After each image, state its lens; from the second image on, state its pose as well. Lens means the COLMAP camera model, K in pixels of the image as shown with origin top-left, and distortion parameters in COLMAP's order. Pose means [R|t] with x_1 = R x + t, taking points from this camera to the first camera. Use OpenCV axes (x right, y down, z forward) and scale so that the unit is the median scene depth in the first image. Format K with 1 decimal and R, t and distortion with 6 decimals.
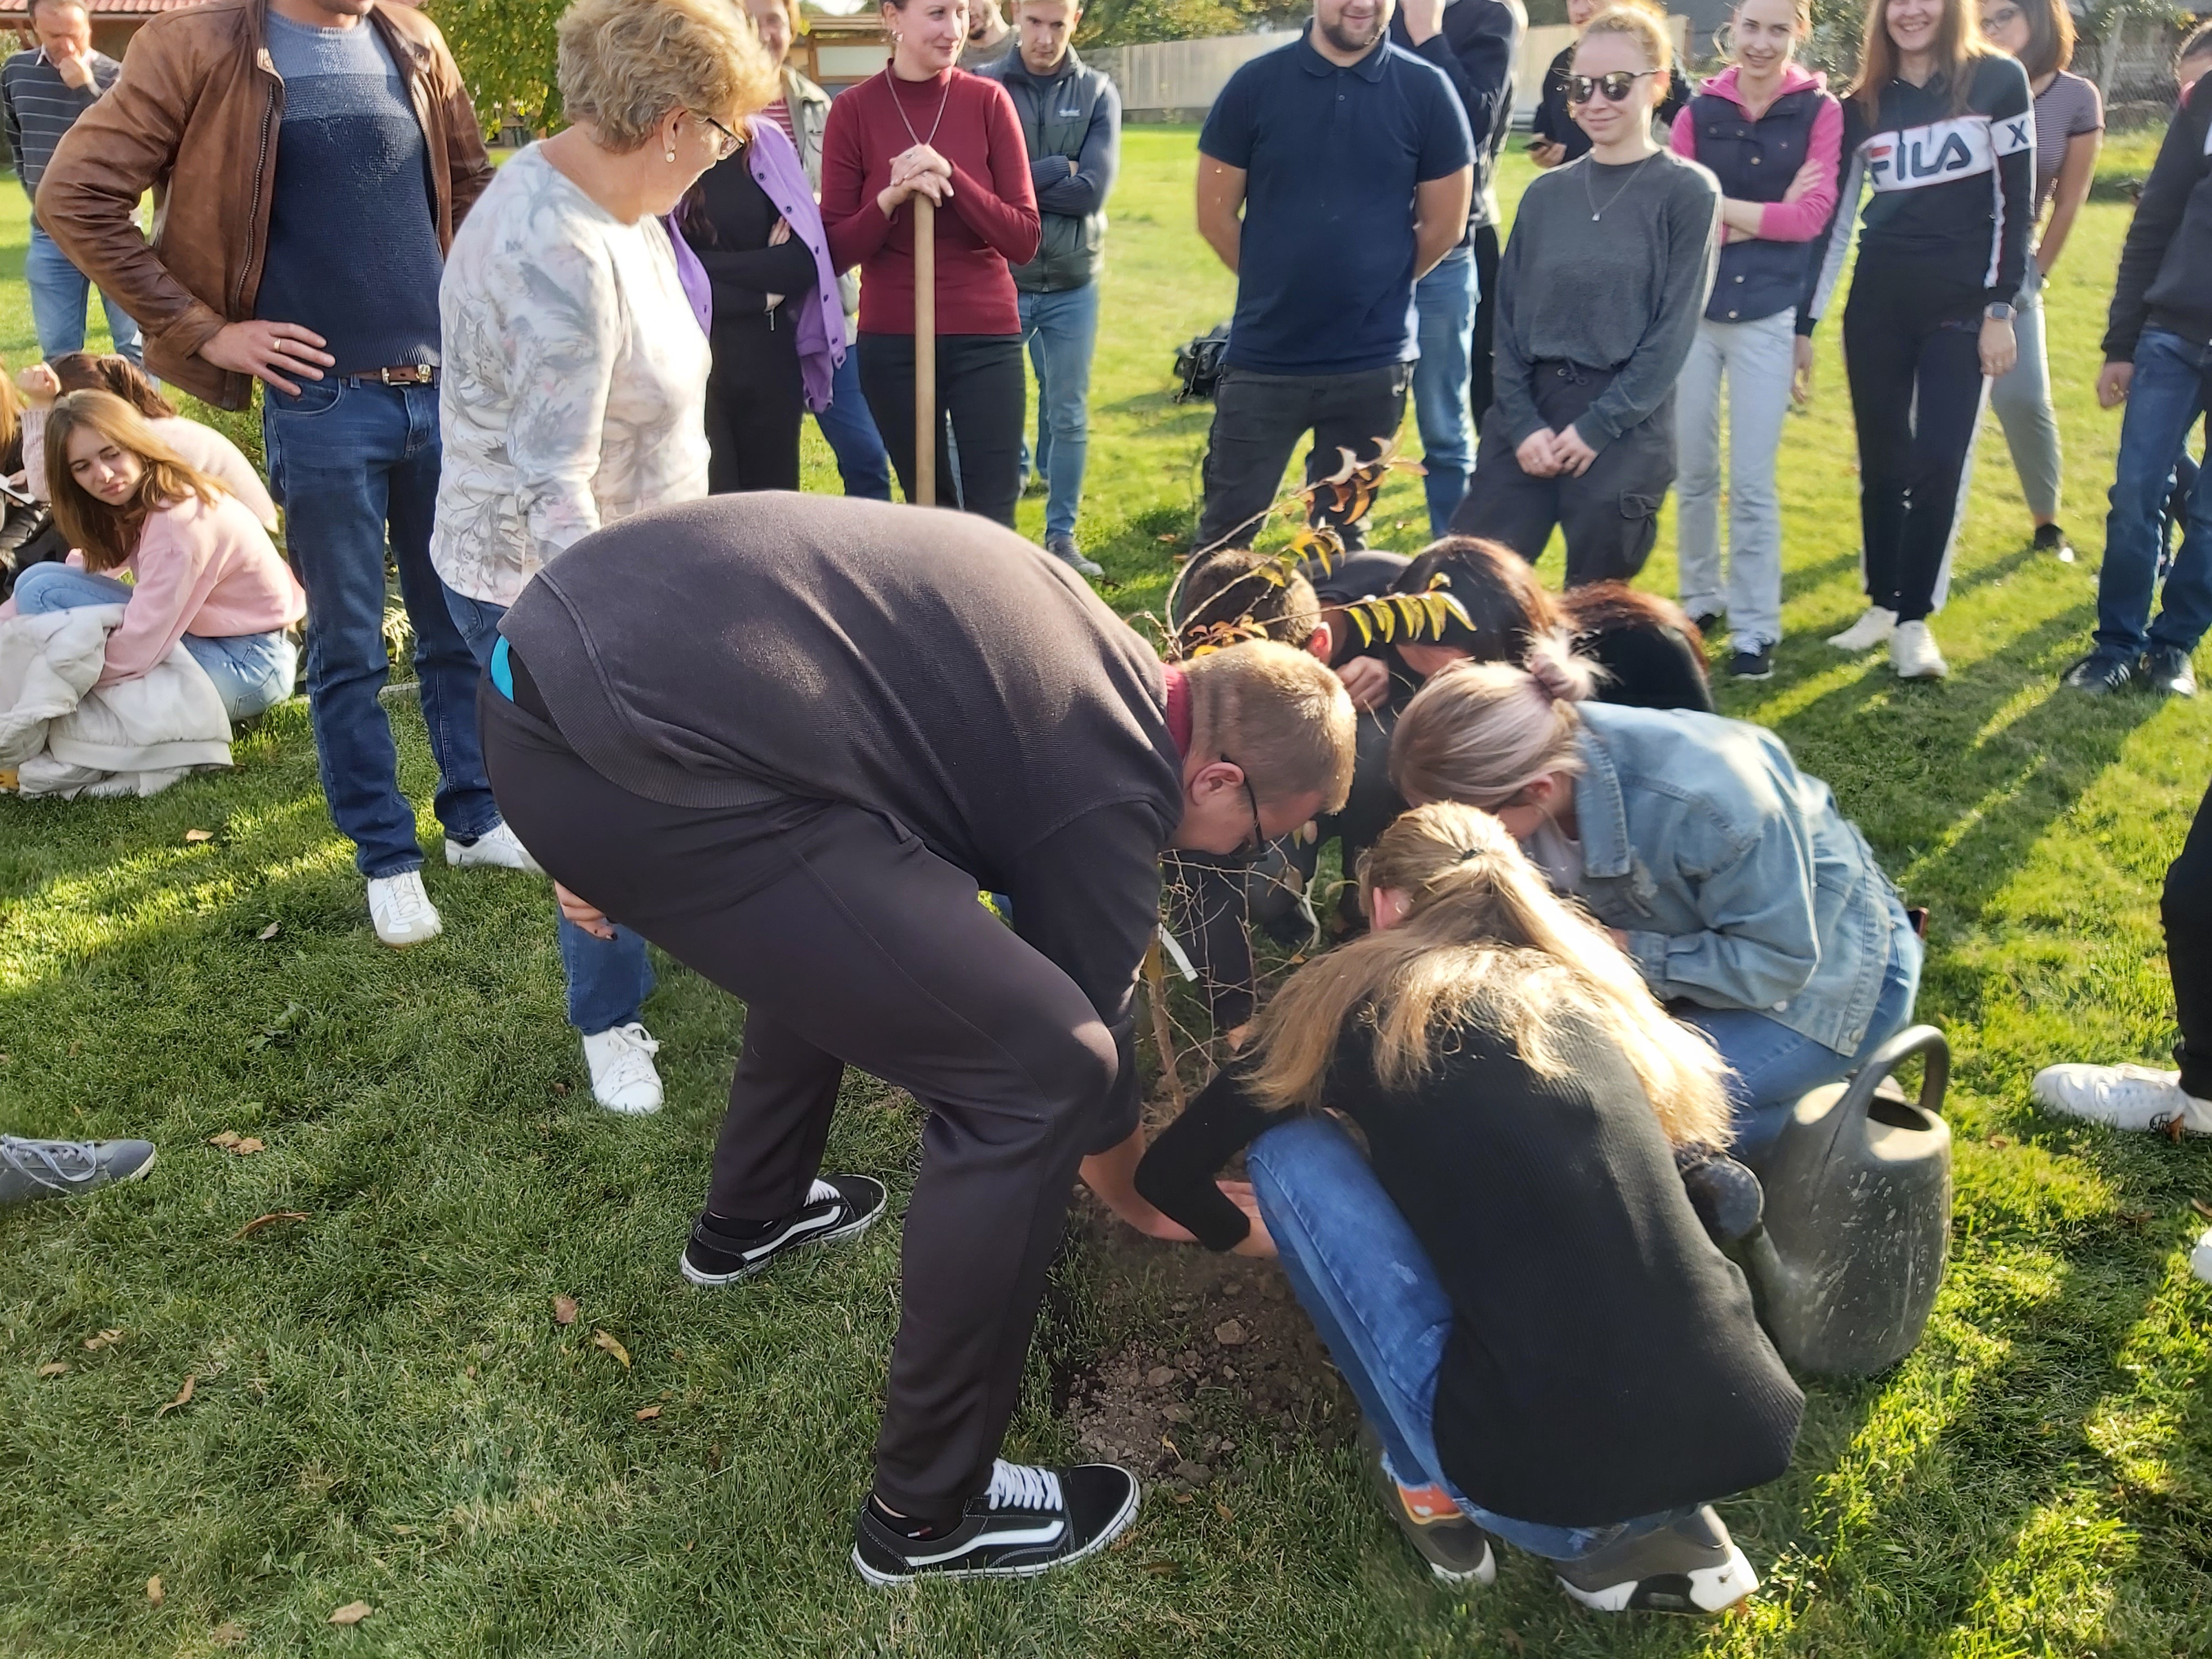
lens RADIAL K [[1697.9, 0, 1117.2], [0, 1697.9, 833.0], [0, 0, 1]] dist [0.073046, -0.134038]
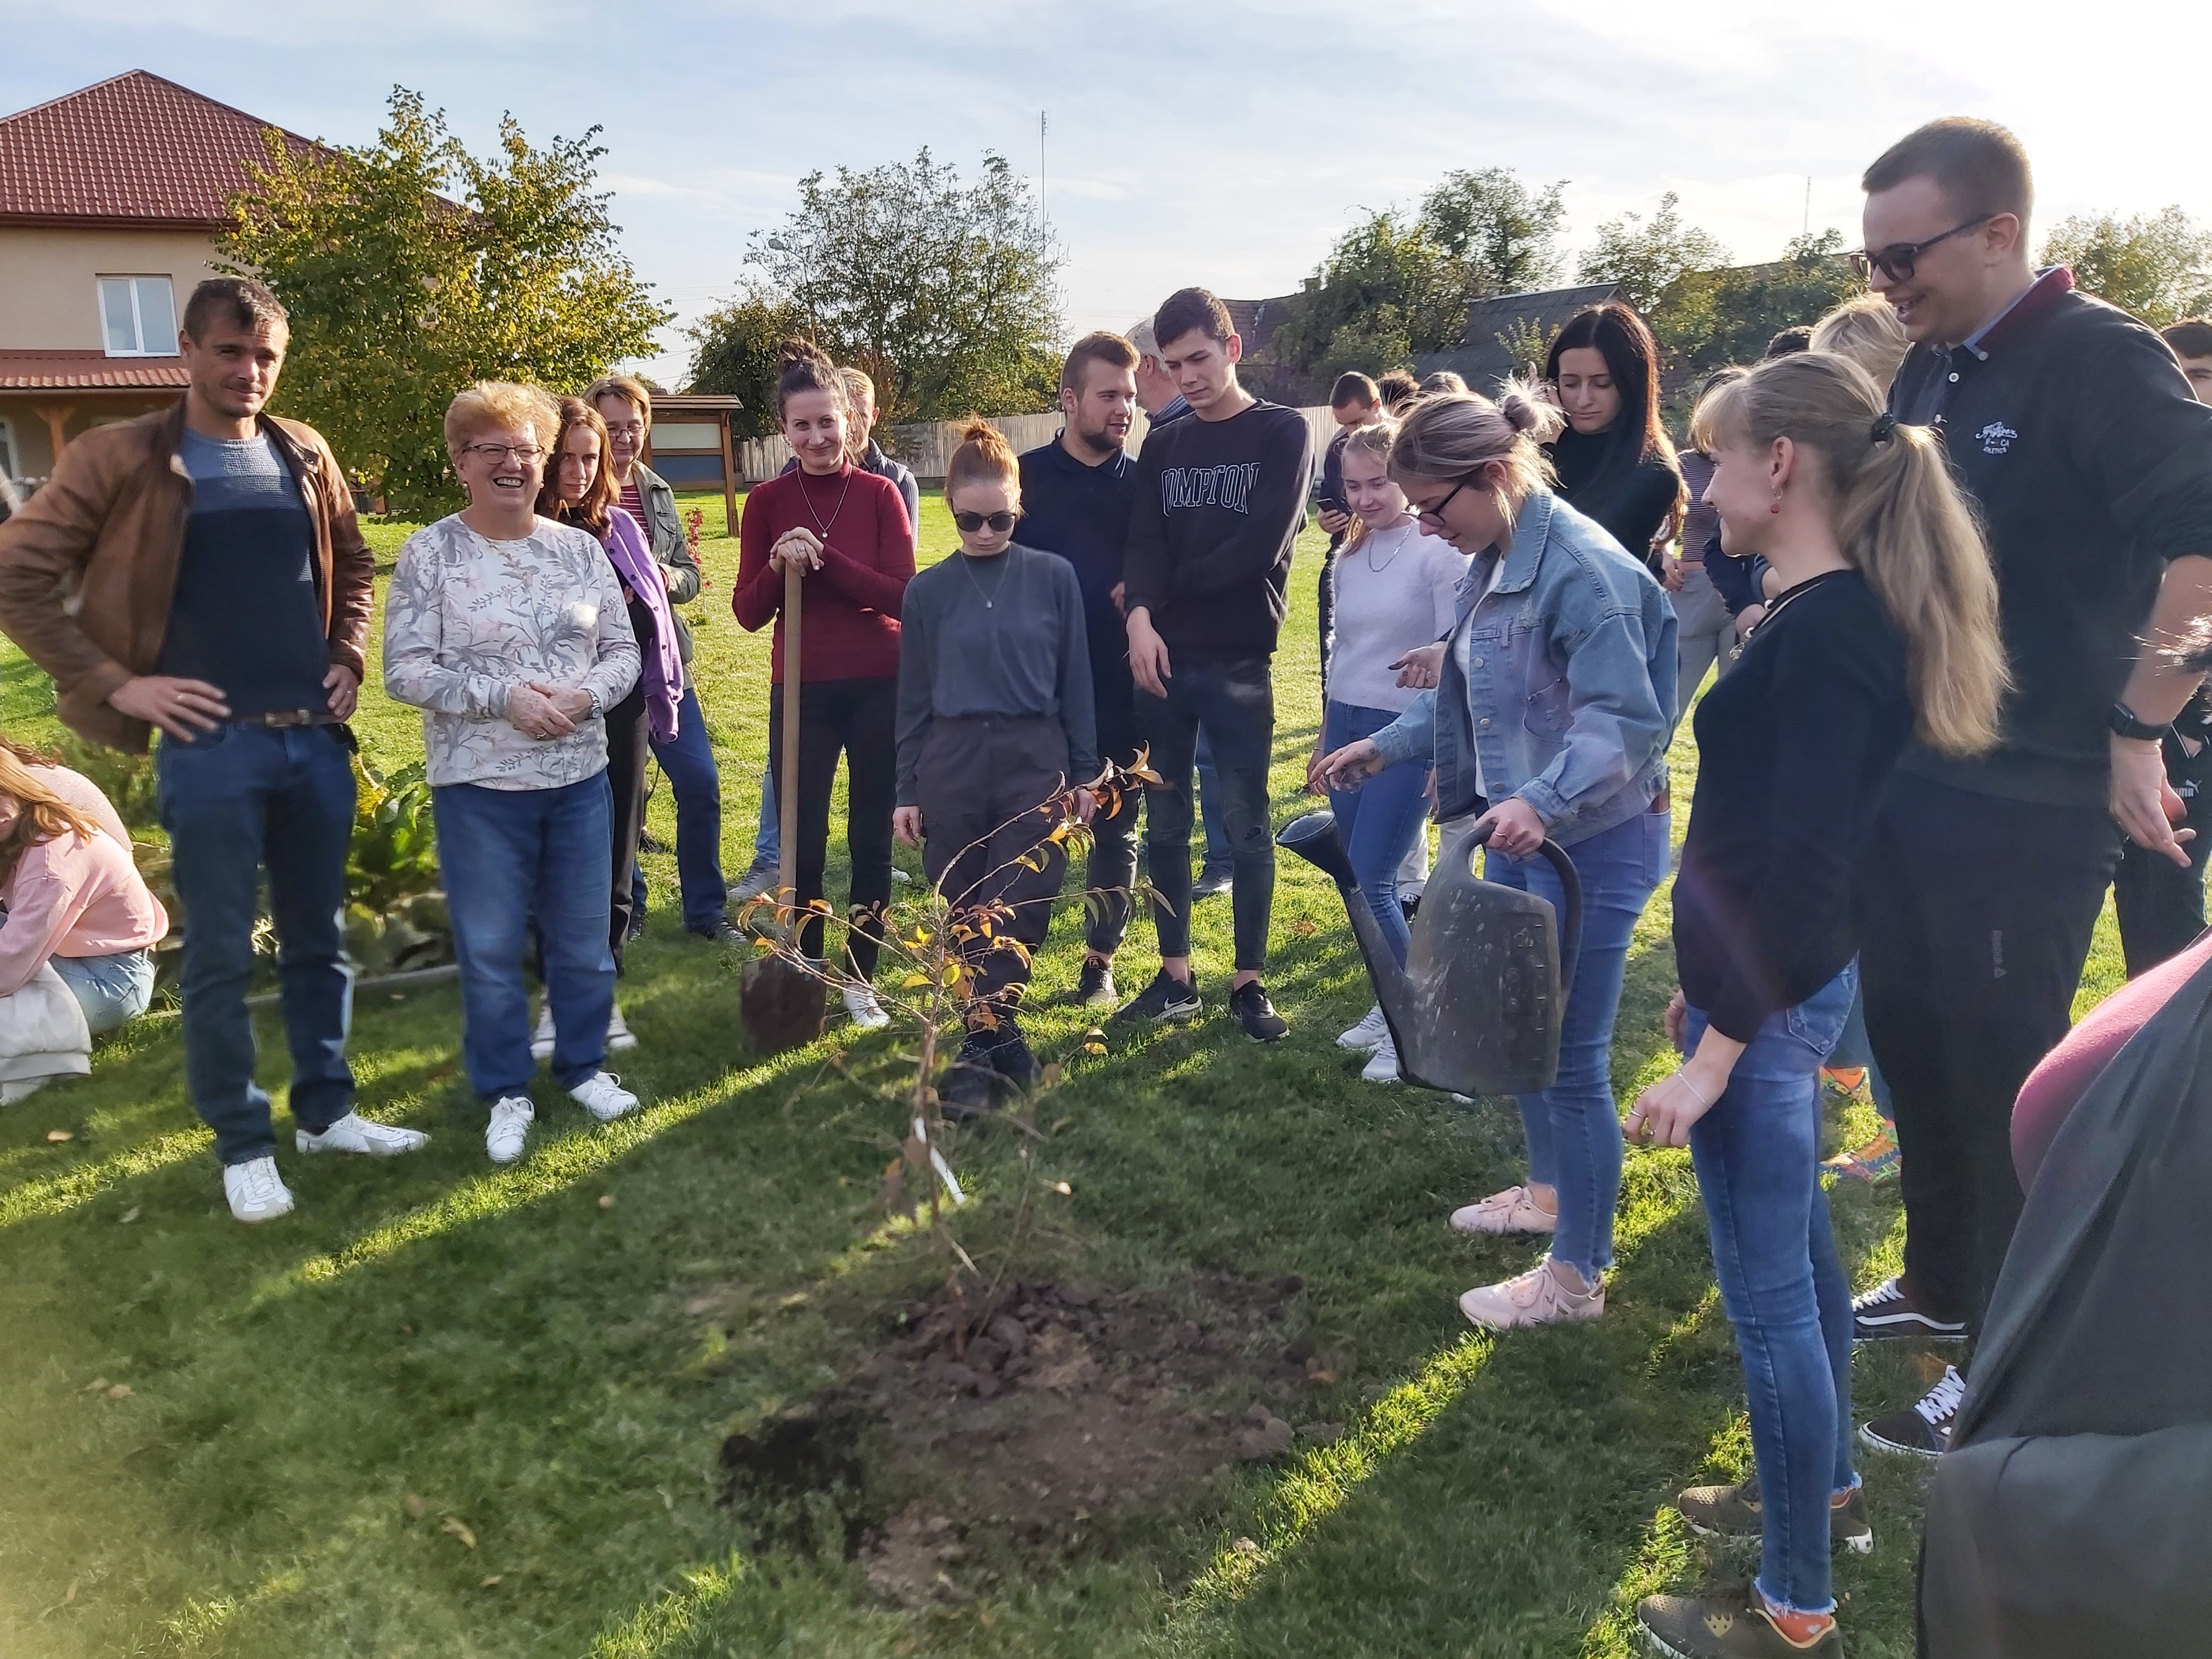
lens RADIAL K [[1694.5, 0, 1113.9], [0, 1694.5, 831.5], [0, 0, 1]] dist [0.074802, -0.125924]
pose [[0.994895, -0.024546, 0.097882, 0.028172], [0.042698, 0.981255, -0.187927, 0.049408], [-0.091435, 0.191147, 0.977294, -0.172059]]
